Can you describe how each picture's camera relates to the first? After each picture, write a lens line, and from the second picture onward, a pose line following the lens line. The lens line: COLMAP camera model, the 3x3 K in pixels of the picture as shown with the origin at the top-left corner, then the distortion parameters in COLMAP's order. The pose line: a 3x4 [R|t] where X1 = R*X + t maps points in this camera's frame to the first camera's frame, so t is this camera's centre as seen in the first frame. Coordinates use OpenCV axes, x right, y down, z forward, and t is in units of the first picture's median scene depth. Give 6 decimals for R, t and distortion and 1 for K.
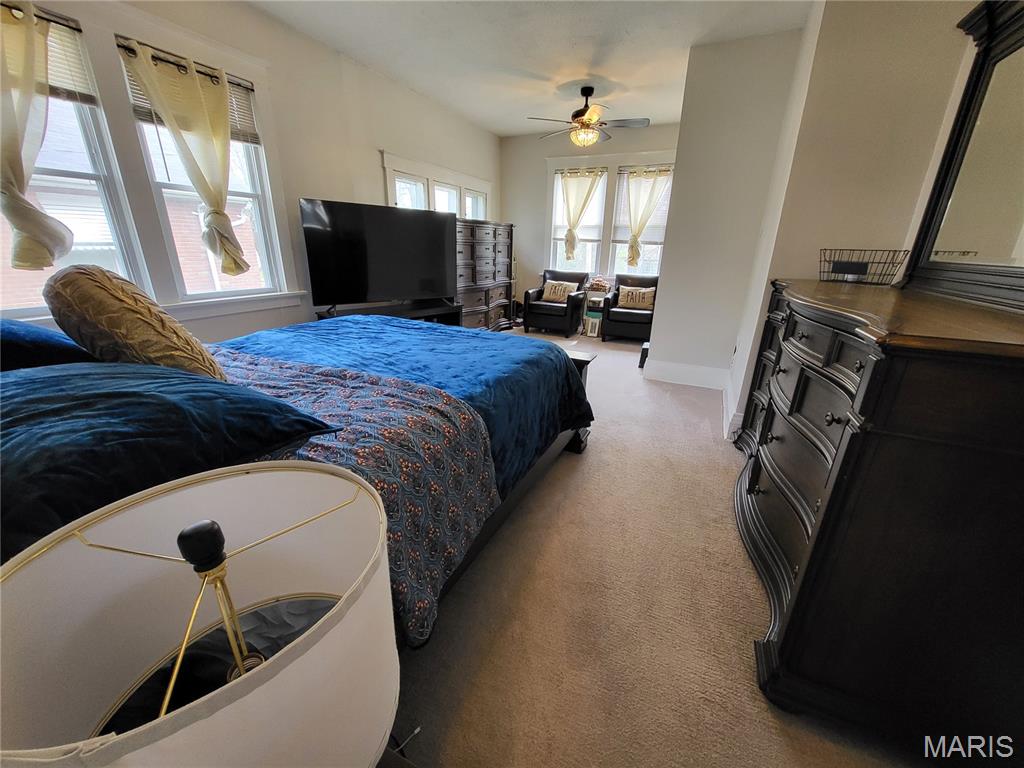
lens RADIAL K [[403.4, 0, 513.6], [0, 403.4, 386.1], [0, 0, 1]] dist [-0.002856, -0.000270]
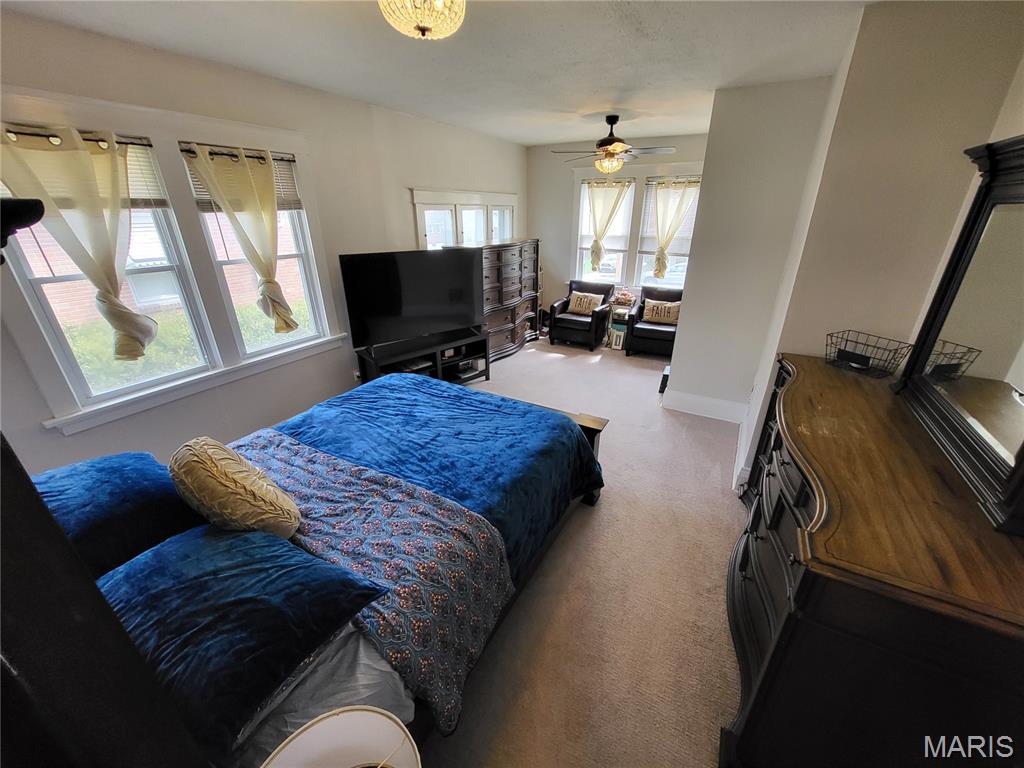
lens RADIAL K [[403.4, 0, 512.8], [0, 403.4, 384.7], [0, 0, 1]] dist [-0.002856, -0.000270]
pose [[0.996928, 0.004711, -0.078185, 0.032389], [0.001000, 0.997344, 0.072835, -0.252771], [0.078320, -0.072689, 0.994275, -0.092852]]
